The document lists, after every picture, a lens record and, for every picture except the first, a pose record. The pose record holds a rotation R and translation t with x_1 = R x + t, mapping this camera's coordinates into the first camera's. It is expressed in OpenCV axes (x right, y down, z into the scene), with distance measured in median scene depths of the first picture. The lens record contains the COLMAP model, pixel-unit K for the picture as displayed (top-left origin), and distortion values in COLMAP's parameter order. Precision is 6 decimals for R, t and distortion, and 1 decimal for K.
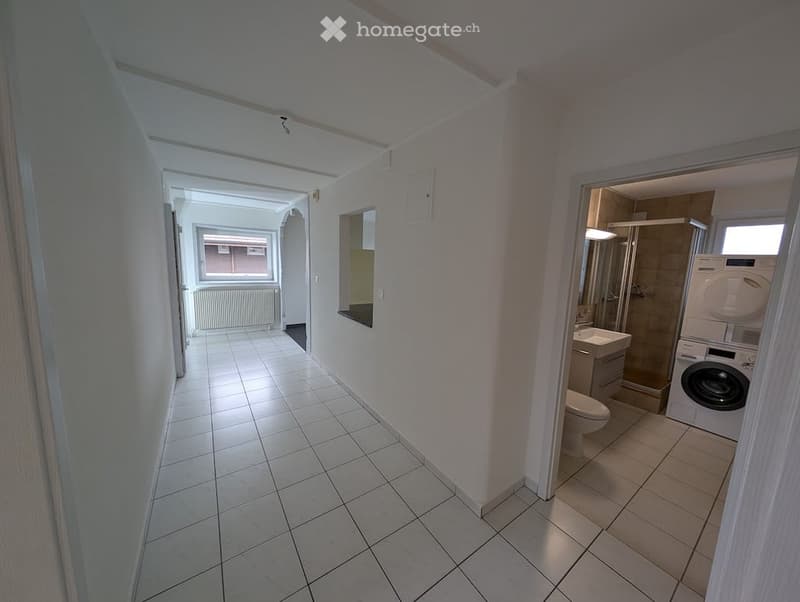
lens RADIAL K [[285.4, 0, 401.7], [0, 285.4, 301.2], [0, 0, 1]] dist [-0.002322, 0.000067]
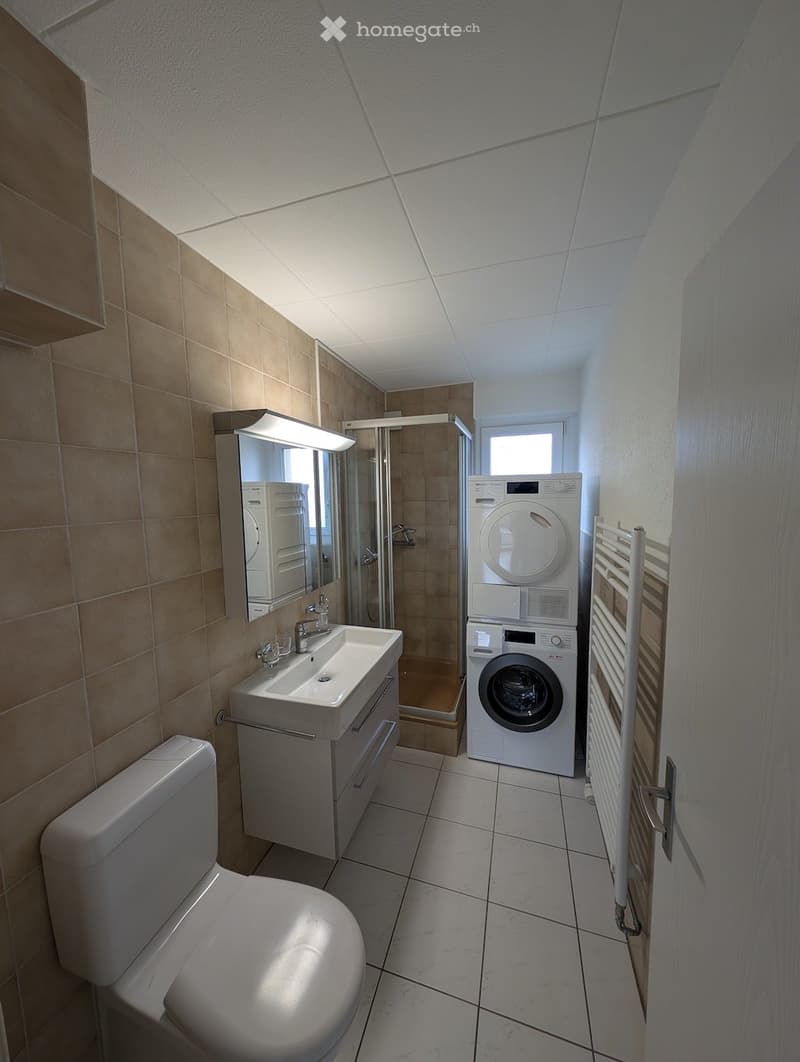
lens RADIAL K [[378.9, 0, 403.0], [0, 378.9, 529.6], [0, 0, 1]] dist [-0.002322, 0.000067]
pose [[0.788267, -0.106019, 0.606132, 0.384704], [0.128263, 0.991718, 0.006657, -0.068602], [-0.601817, 0.072497, 0.795336, 0.410101]]
